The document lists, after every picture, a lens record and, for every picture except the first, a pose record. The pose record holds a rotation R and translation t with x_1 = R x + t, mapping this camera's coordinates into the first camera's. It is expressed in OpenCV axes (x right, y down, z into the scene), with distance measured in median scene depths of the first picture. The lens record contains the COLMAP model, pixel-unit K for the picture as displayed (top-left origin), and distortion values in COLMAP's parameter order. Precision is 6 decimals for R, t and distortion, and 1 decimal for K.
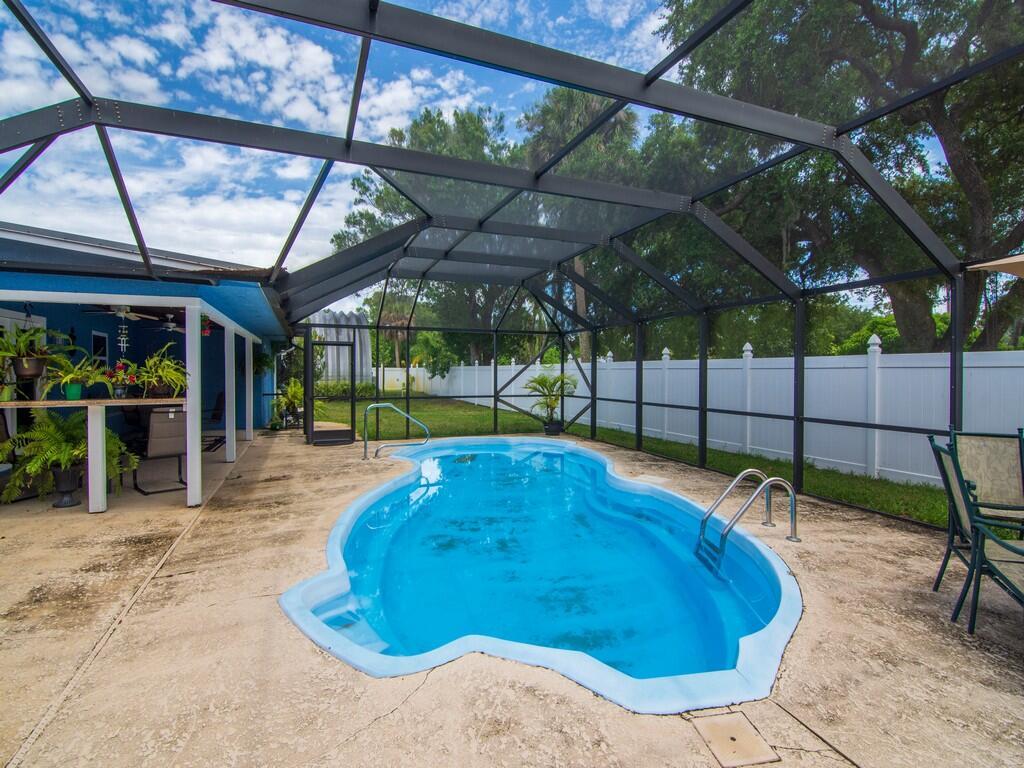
lens RADIAL K [[509.5, 0, 505.6], [0, 509.5, 384.6], [0, 0, 1]] dist [0.000093, -0.016269]
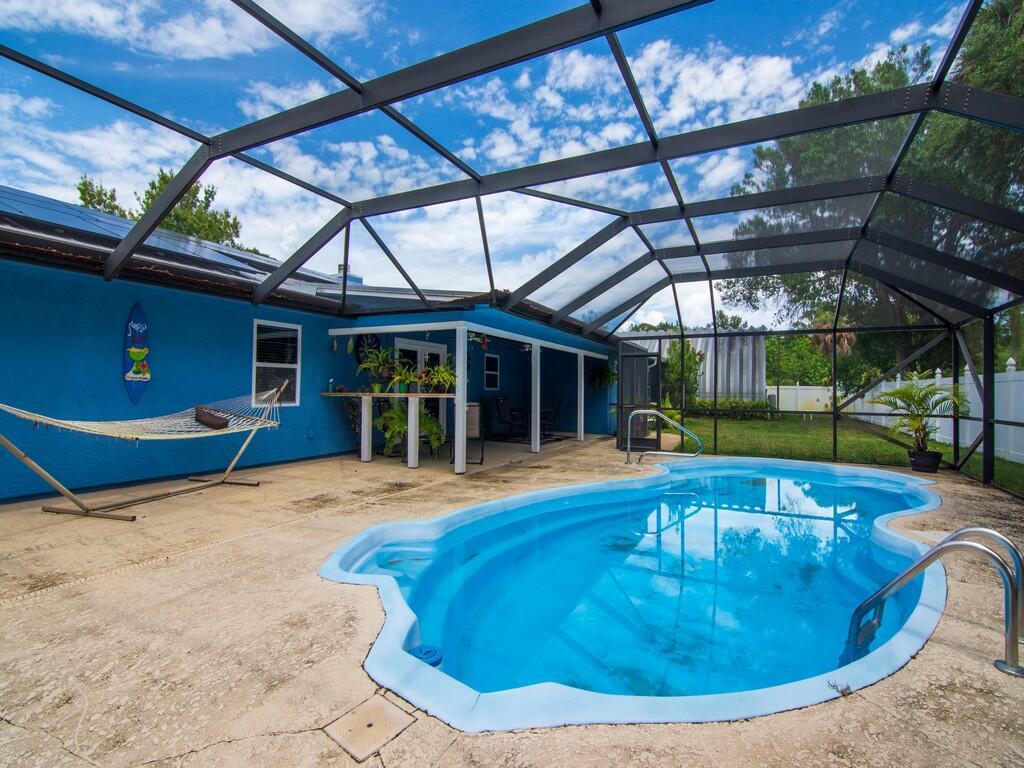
lens RADIAL K [[509.5, 0, 505.6], [0, 509.5, 384.6], [0, 0, 1]] dist [0.000093, -0.016269]
pose [[0.633036, -0.005172, -0.774105, 0.433918], [-0.032124, 0.998941, -0.032944, 0.035206], [0.773455, 0.045722, 0.632200, 0.191079]]
